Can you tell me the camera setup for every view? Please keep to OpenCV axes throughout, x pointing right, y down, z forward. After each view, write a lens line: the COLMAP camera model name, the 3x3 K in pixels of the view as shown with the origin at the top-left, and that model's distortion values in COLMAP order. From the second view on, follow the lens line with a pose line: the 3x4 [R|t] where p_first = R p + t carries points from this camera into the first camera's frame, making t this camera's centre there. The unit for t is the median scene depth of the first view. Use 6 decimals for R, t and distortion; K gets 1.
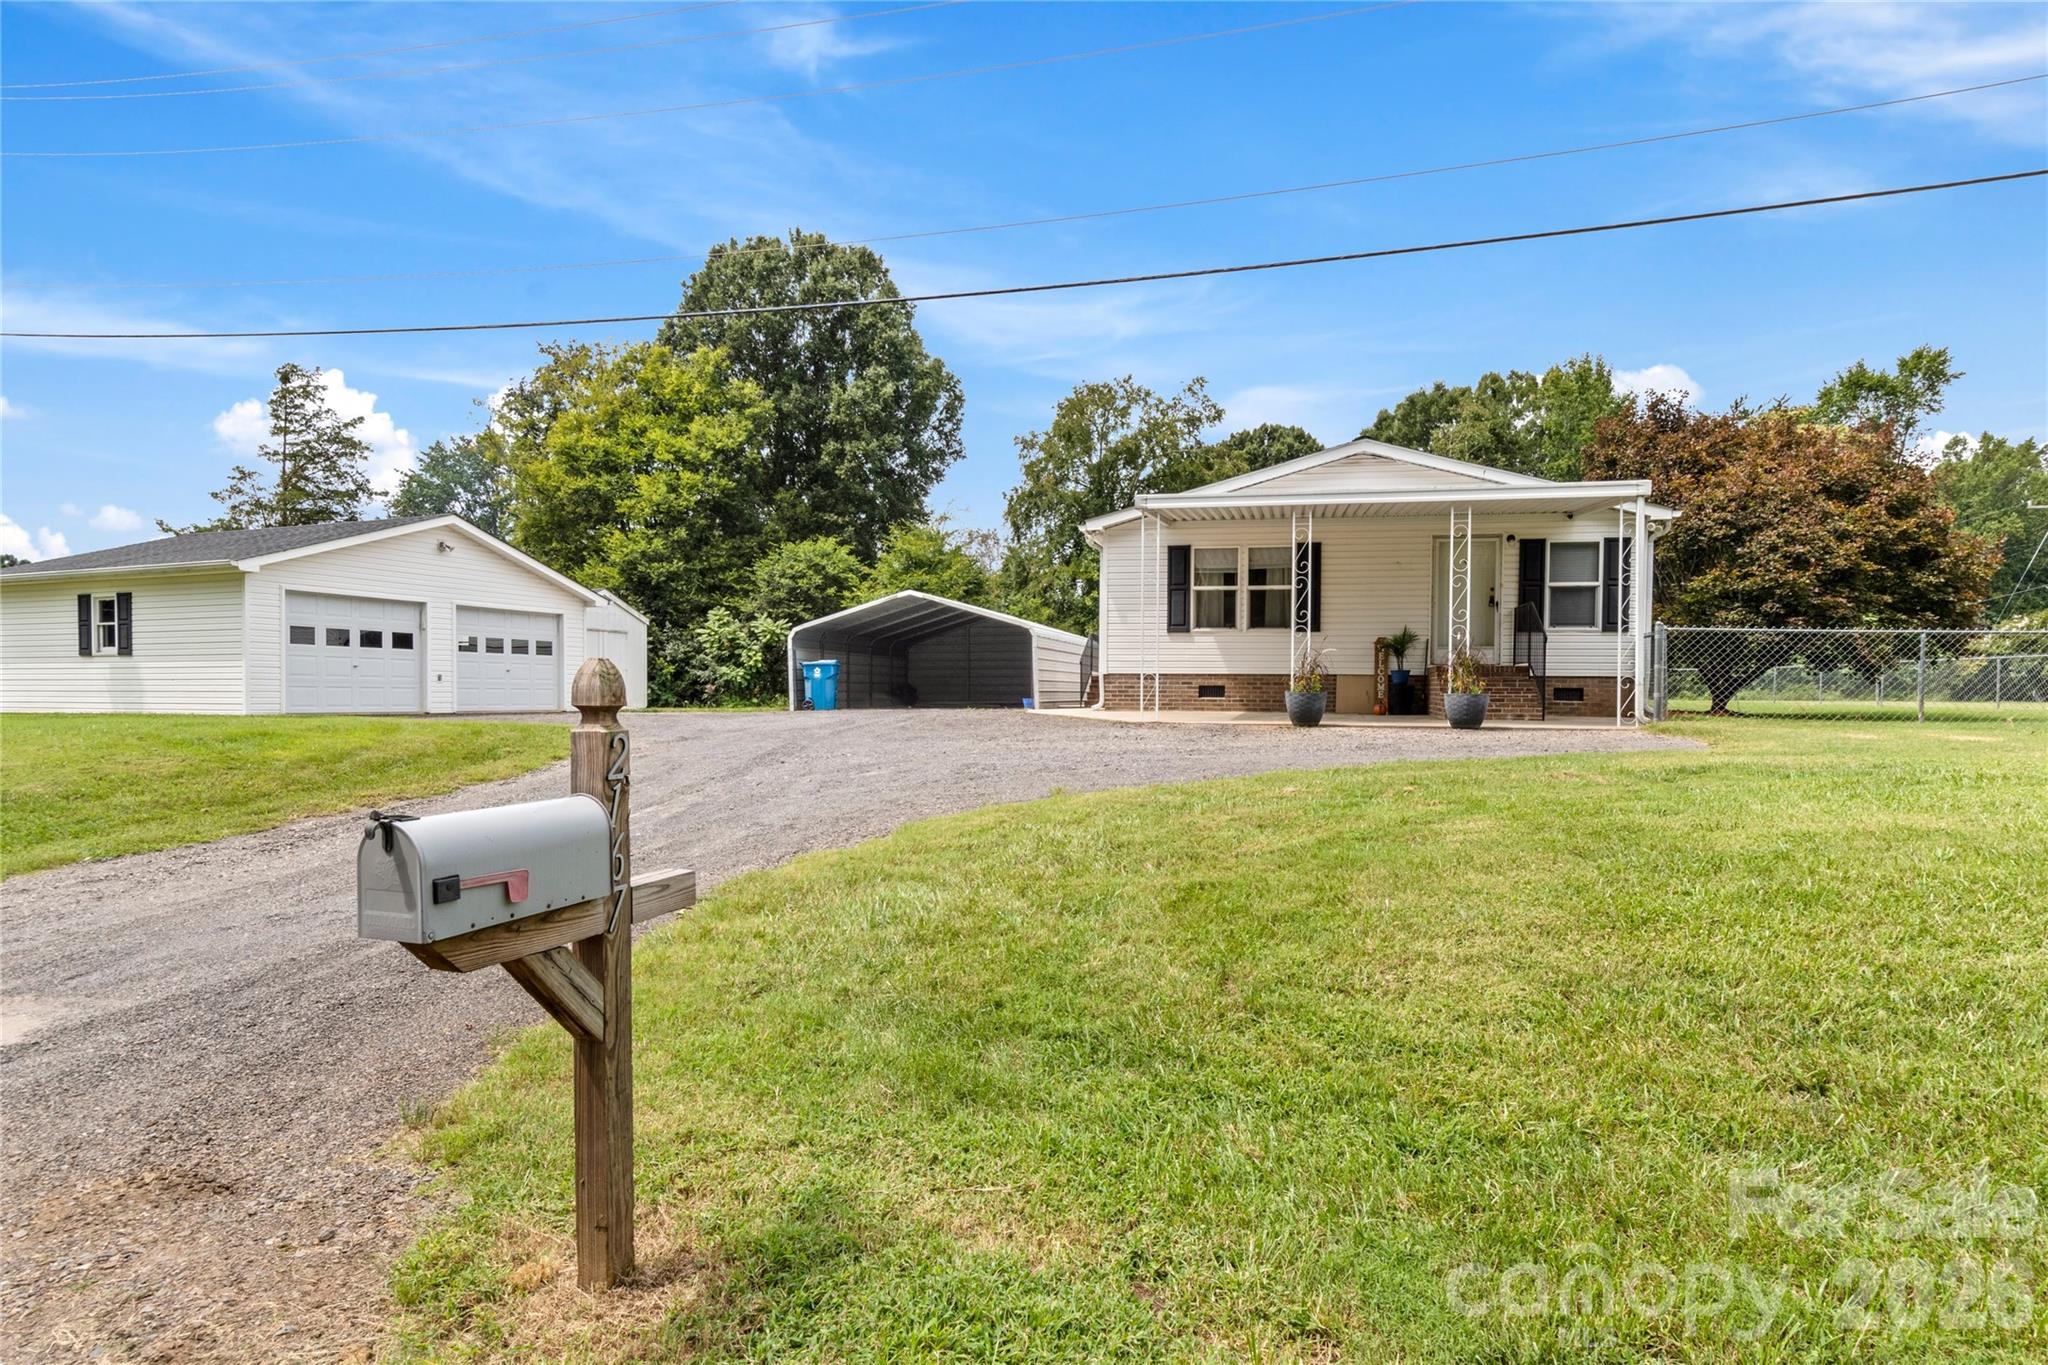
lens RADIAL K [[1075.9, 0, 1066.6], [0, 1075.9, 741.9], [0, 0, 1]] dist [0.001889, -0.000271]
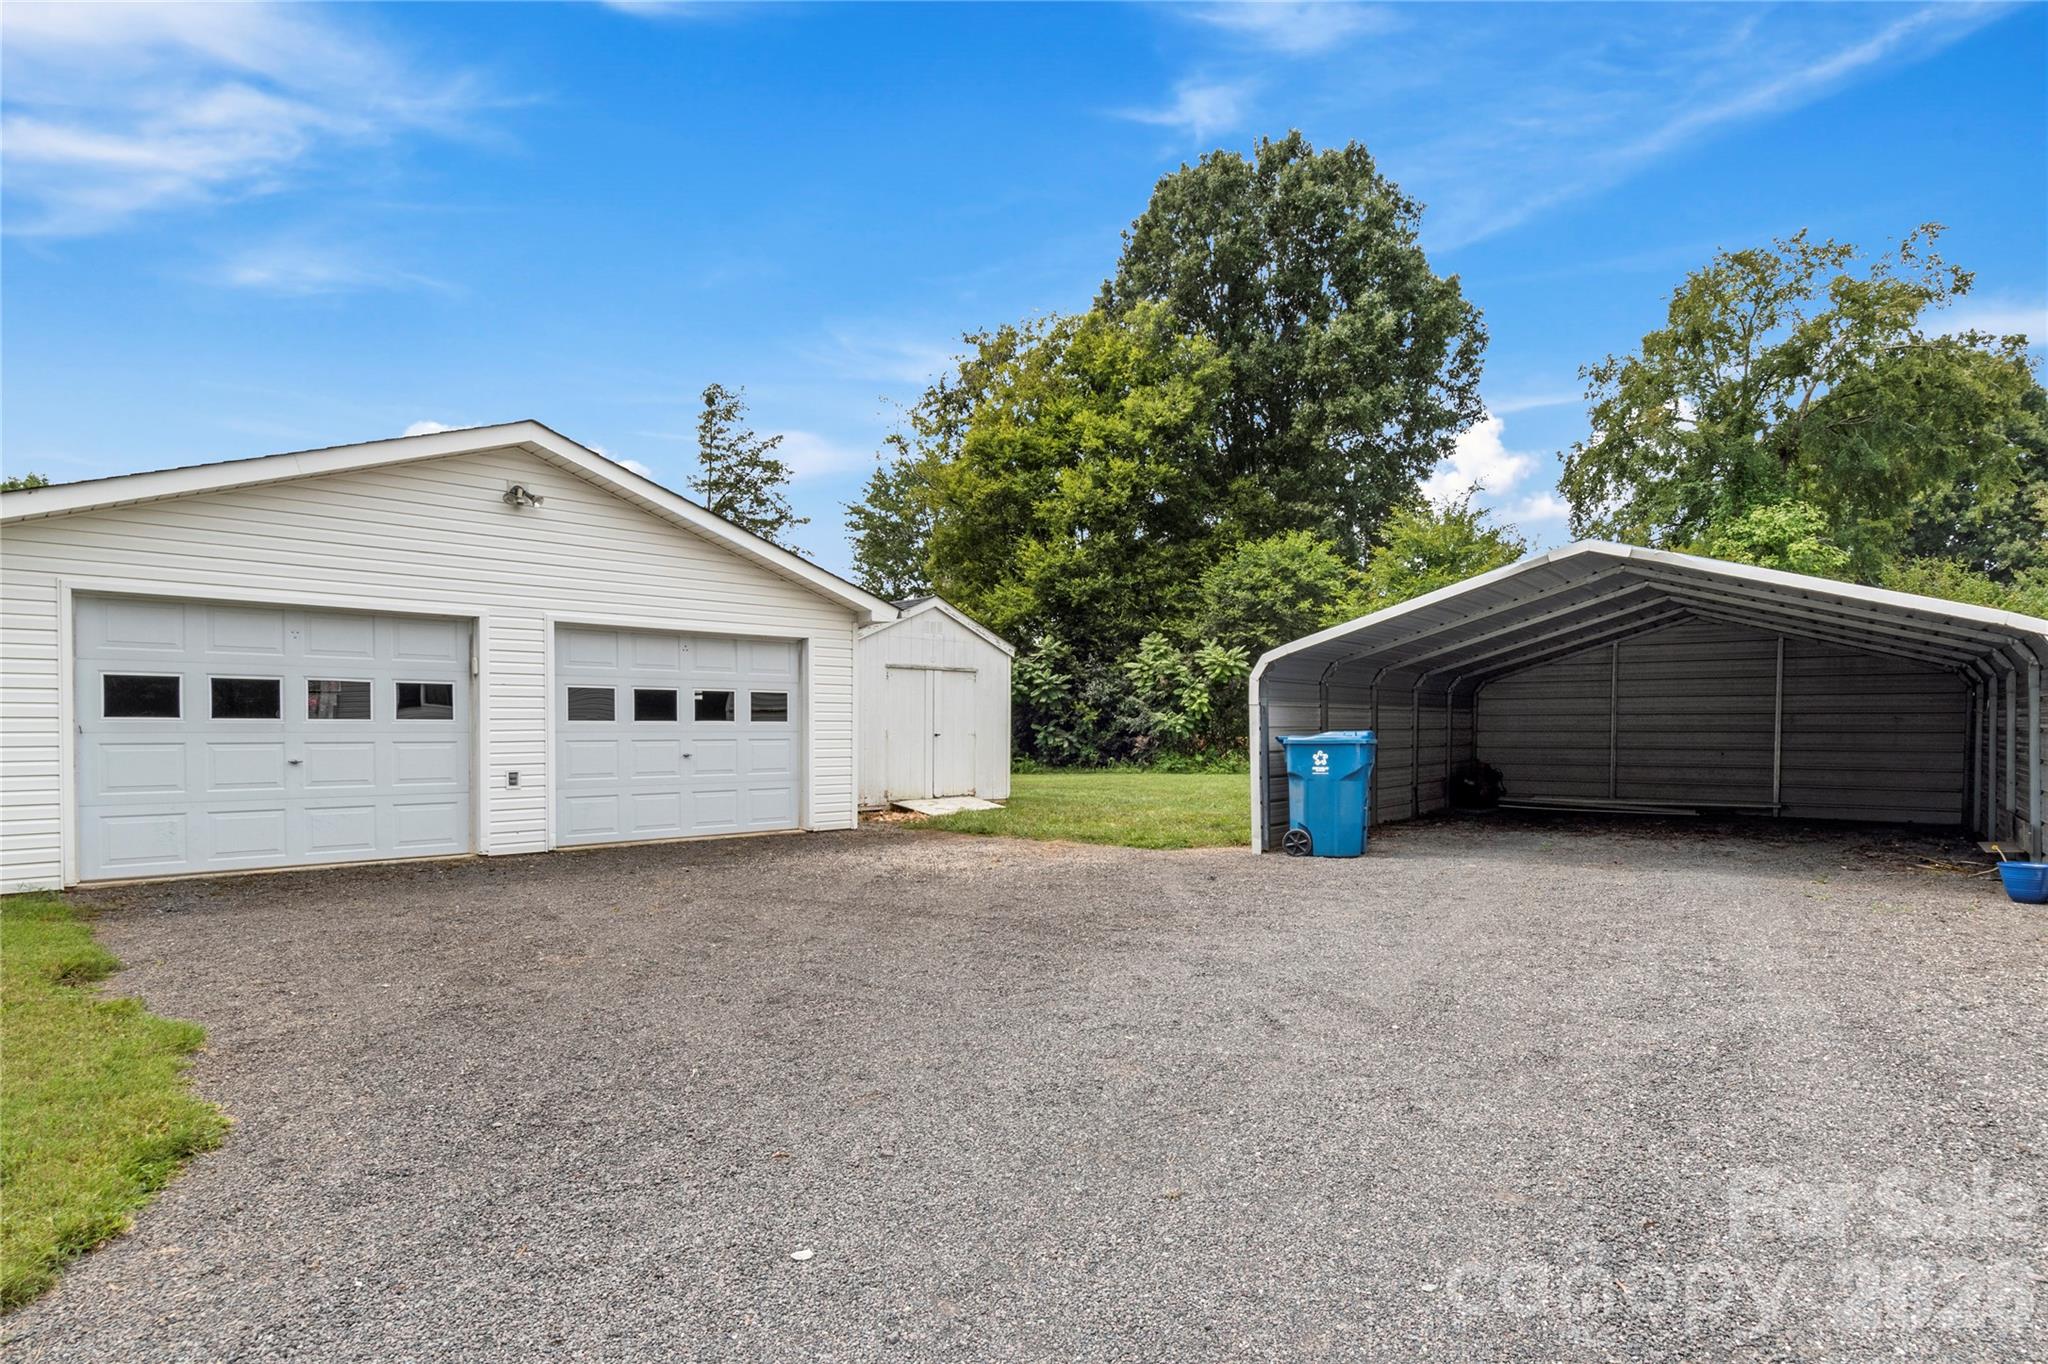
lens RADIAL K [[1075.9, 0, 1066.6], [0, 1075.9, 741.4], [0, 0, 1]] dist [0.001889, -0.000271]
pose [[0.915529, 0.006544, -0.402198, -0.075105], [-0.018245, 0.999514, -0.025268, -0.028860], [0.401838, 0.030471, 0.915204, 0.284167]]
